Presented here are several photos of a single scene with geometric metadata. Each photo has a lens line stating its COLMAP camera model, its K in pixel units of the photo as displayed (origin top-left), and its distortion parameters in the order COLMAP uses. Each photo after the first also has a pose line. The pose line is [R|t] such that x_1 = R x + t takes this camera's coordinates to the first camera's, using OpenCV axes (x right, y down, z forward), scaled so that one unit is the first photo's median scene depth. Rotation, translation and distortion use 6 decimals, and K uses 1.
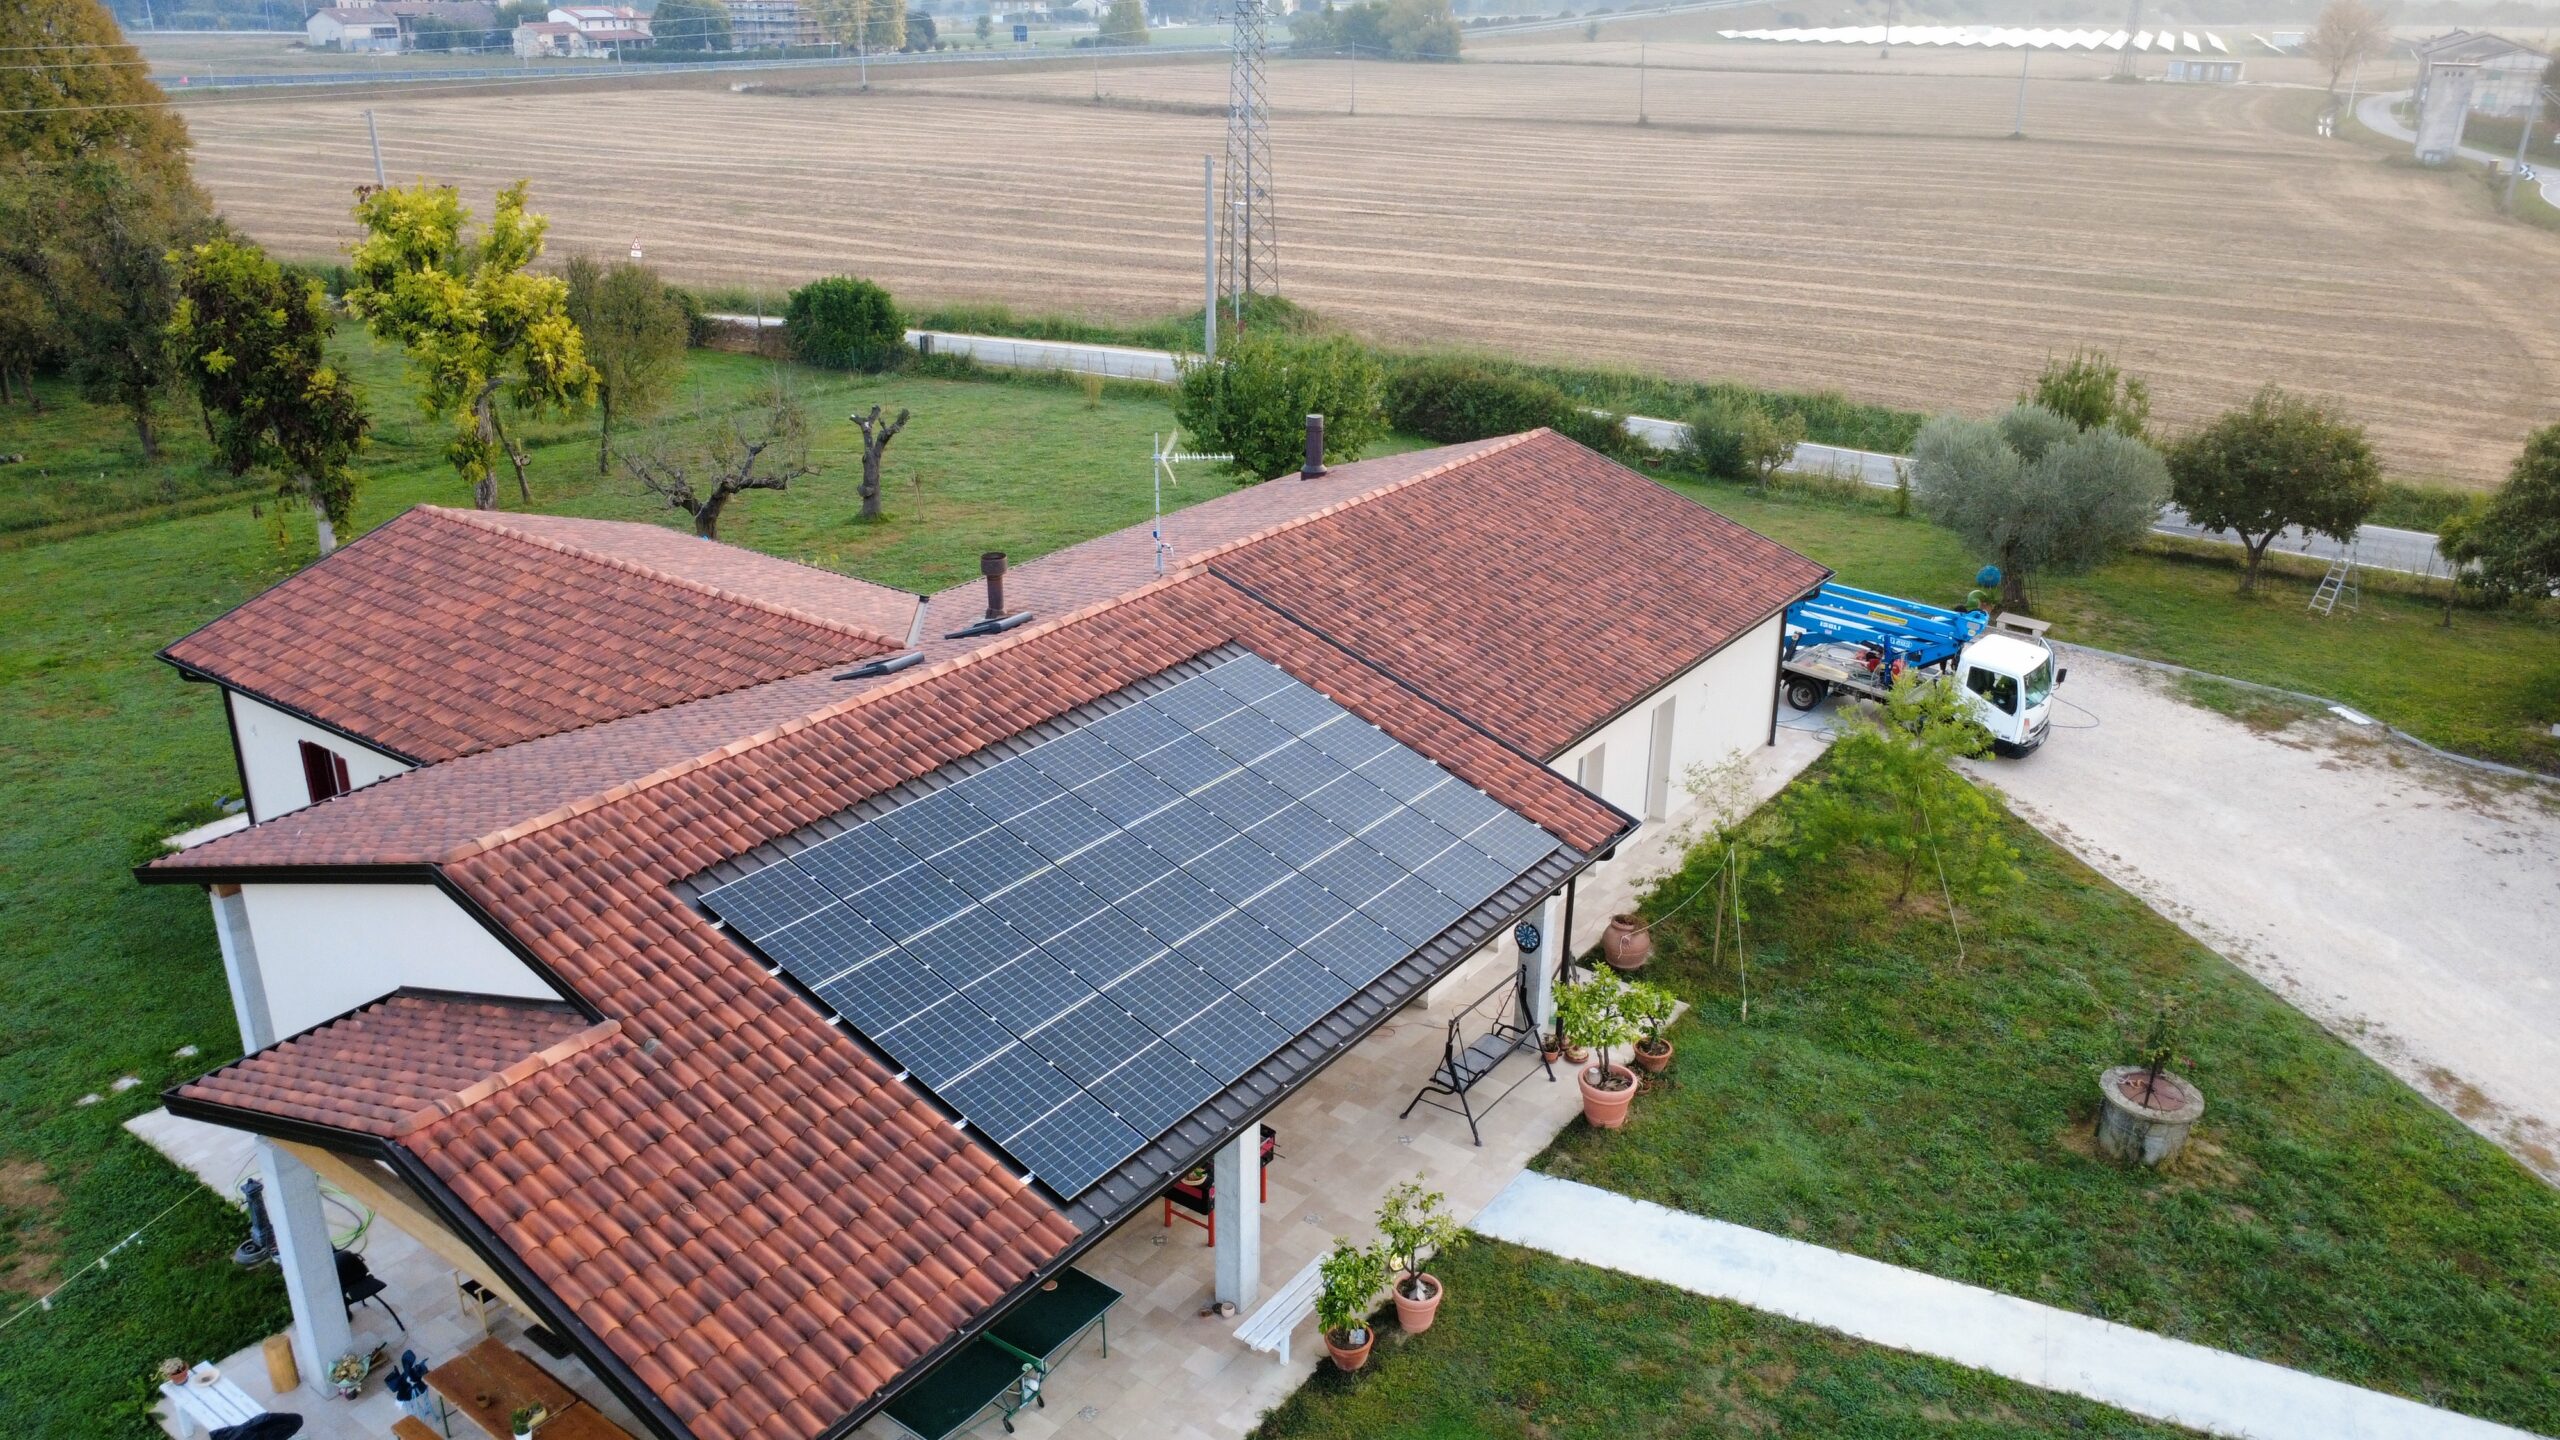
lens RADIAL K [[1860.8, 0, 1280.1], [0, 1860.8, 719.6], [0, 0, 1]] dist [-0.002301, 0.004459]
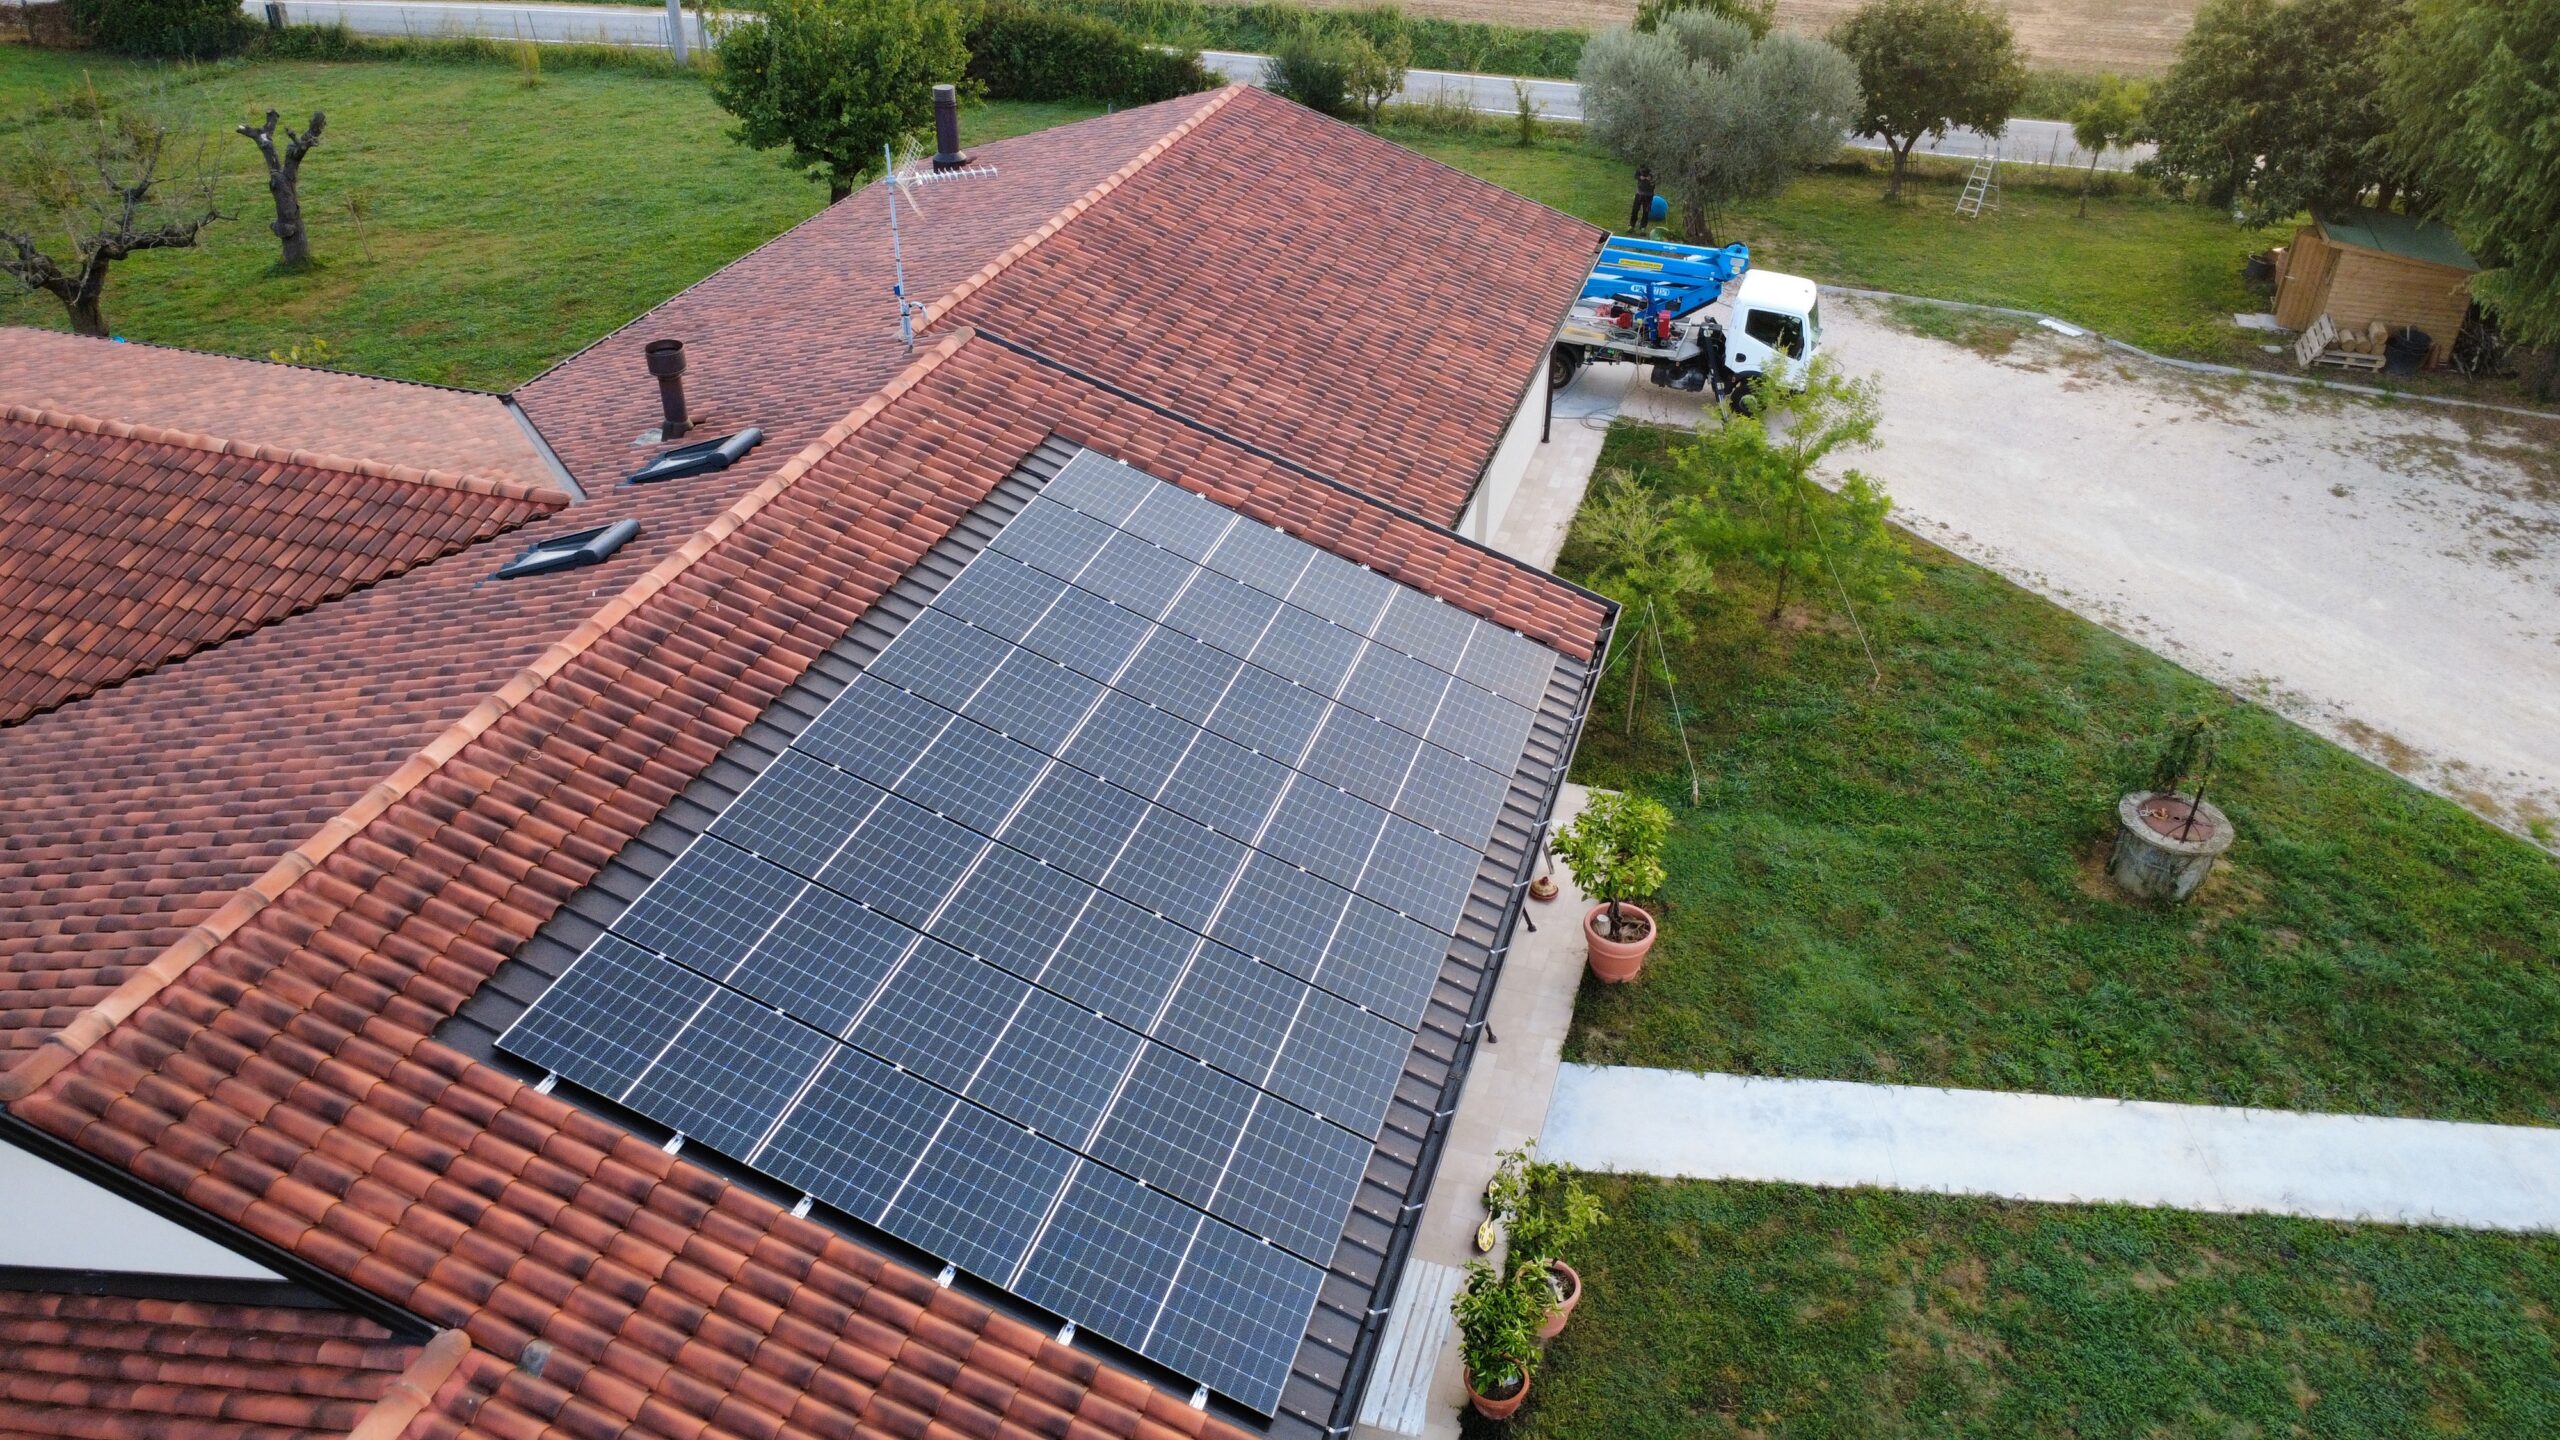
lens RADIAL K [[1860.8, 0, 1280.3], [0, 1860.8, 716.7], [0, 0, 1]] dist [-0.002301, 0.004459]
pose [[0.946495, -0.169859, 0.274400, -0.172463], [0.116097, 0.972567, 0.201581, -0.076809], [-0.301113, -0.158938, 0.940250, 0.295948]]
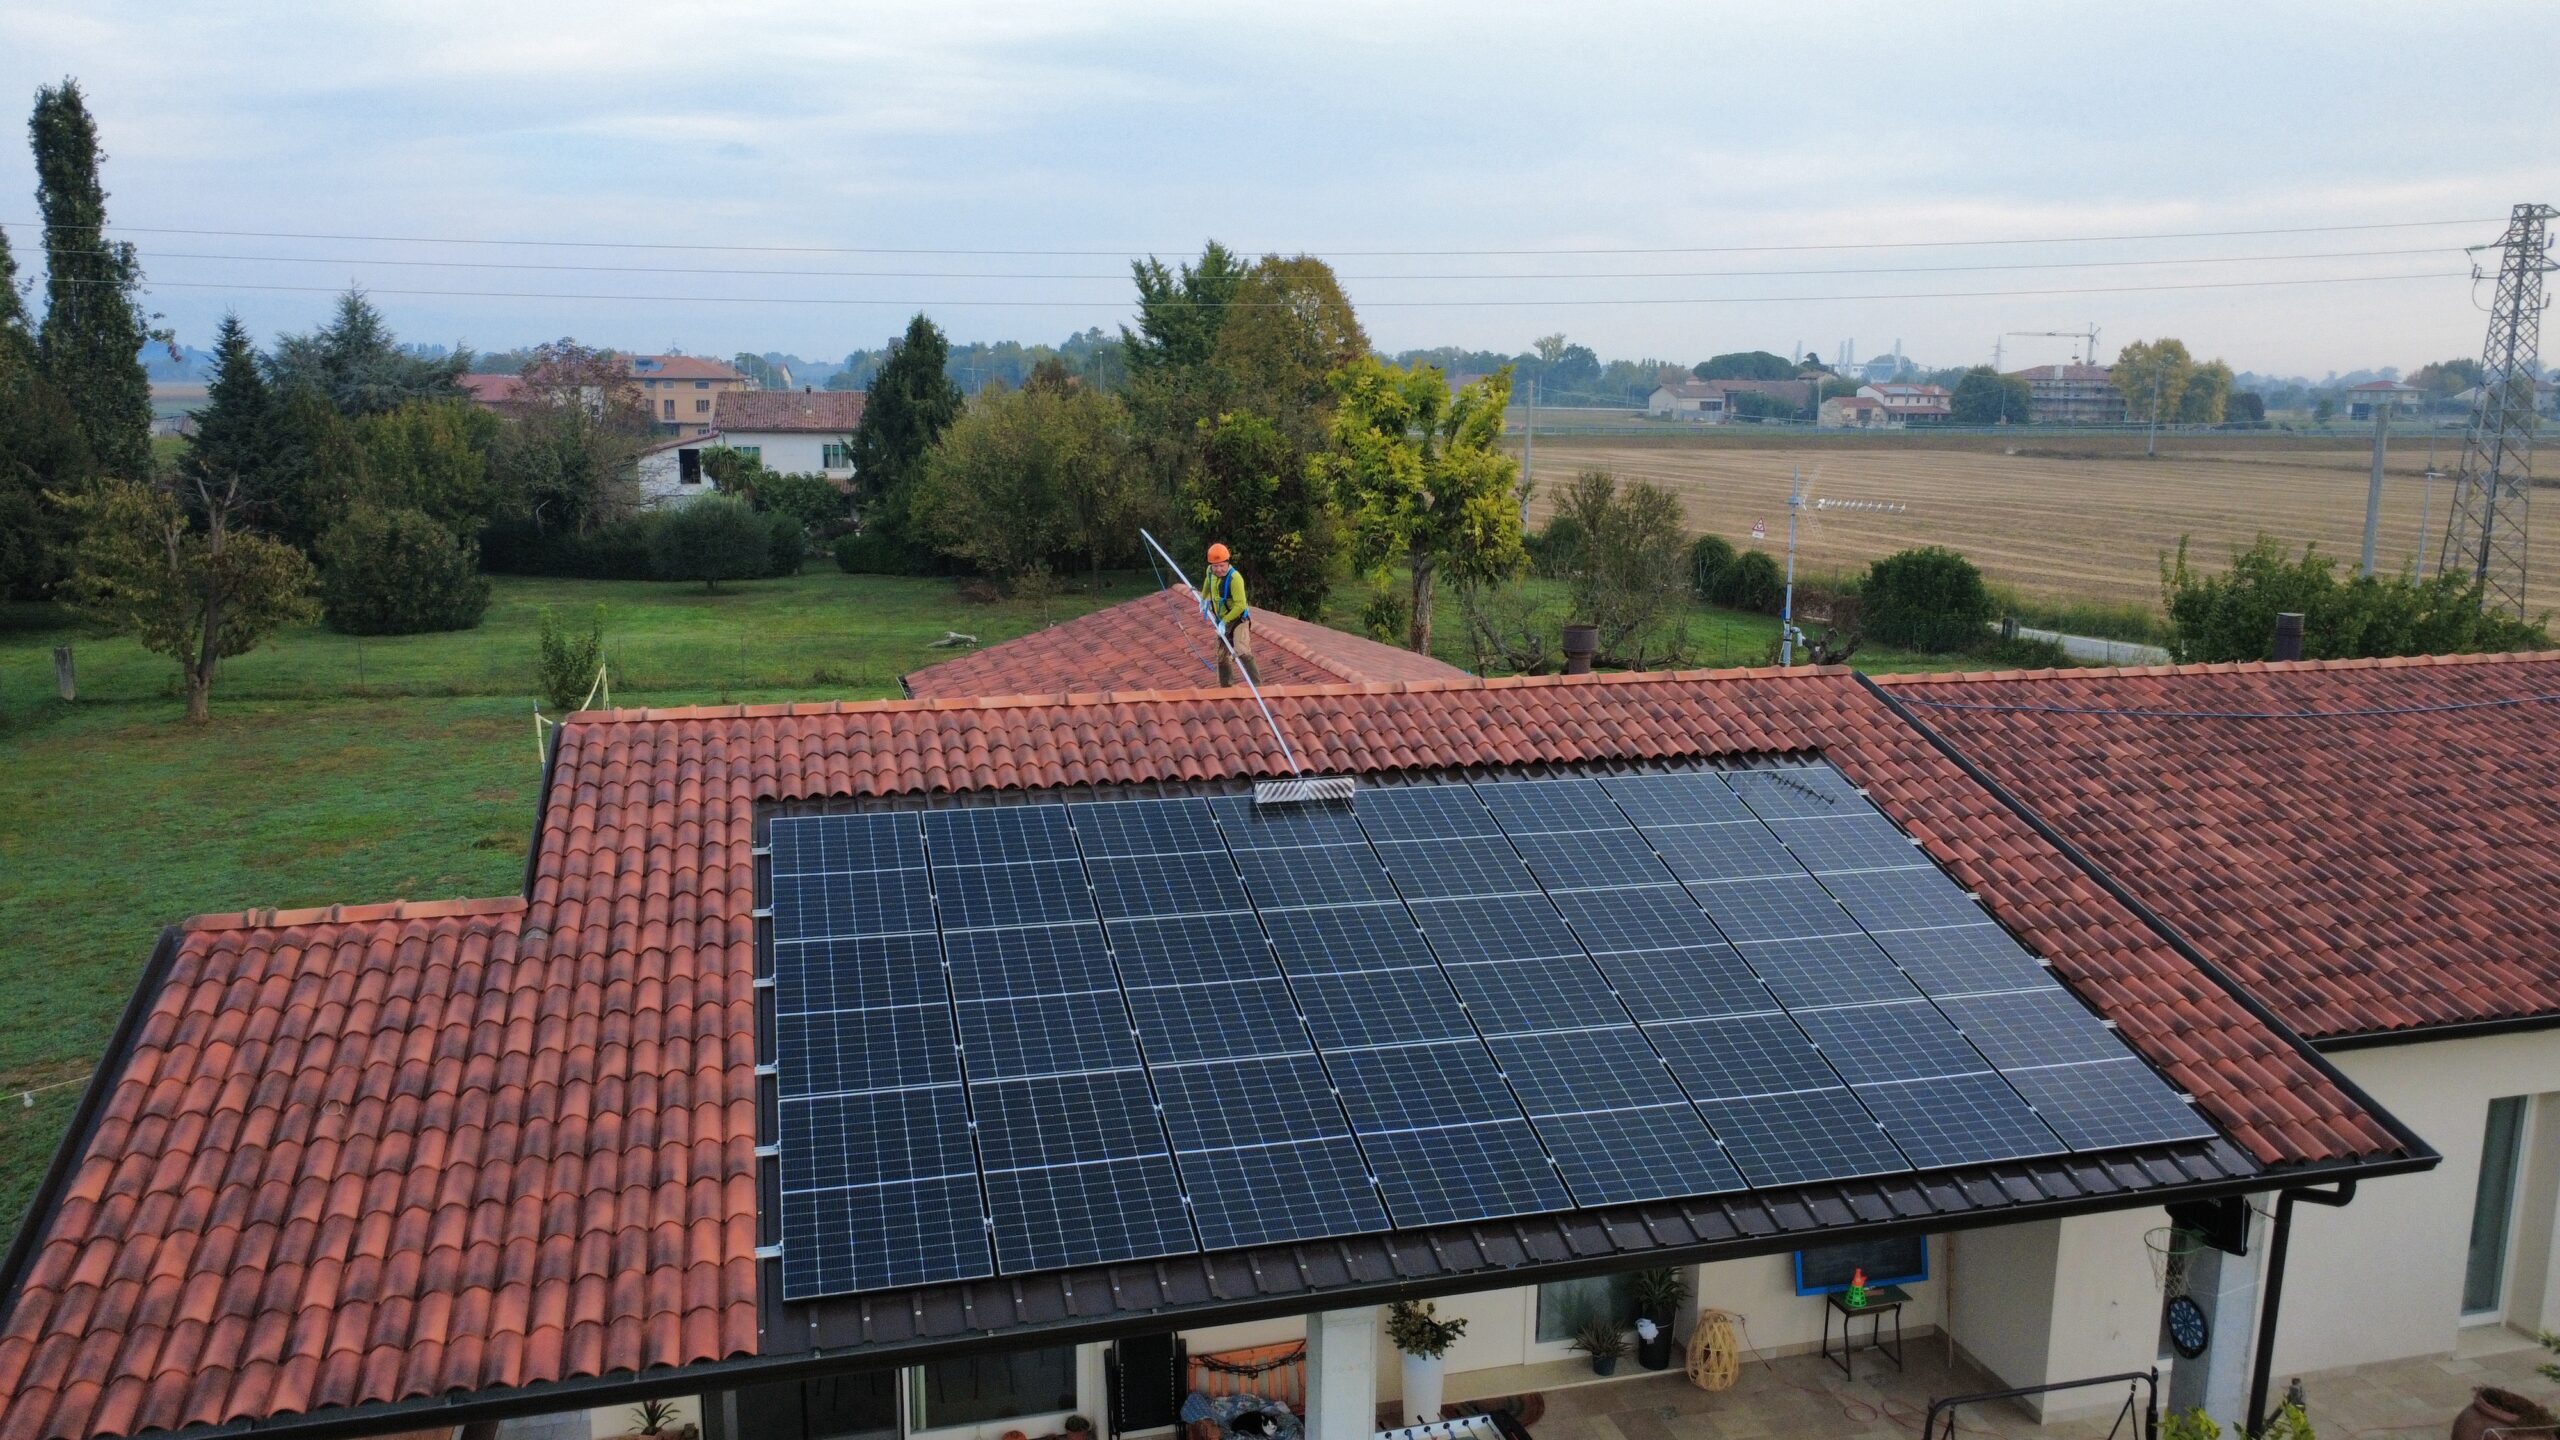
lens RADIAL K [[1860.8, 0, 1274.5], [0, 1860.8, 717.7], [0, 0, 1]] dist [-0.002301, 0.004459]
pose [[0.780996, 0.114828, -0.613889, 0.248240], [-0.236419, 0.964159, -0.120430, 0.077374], [0.578057, 0.239191, 0.780152, 0.400639]]
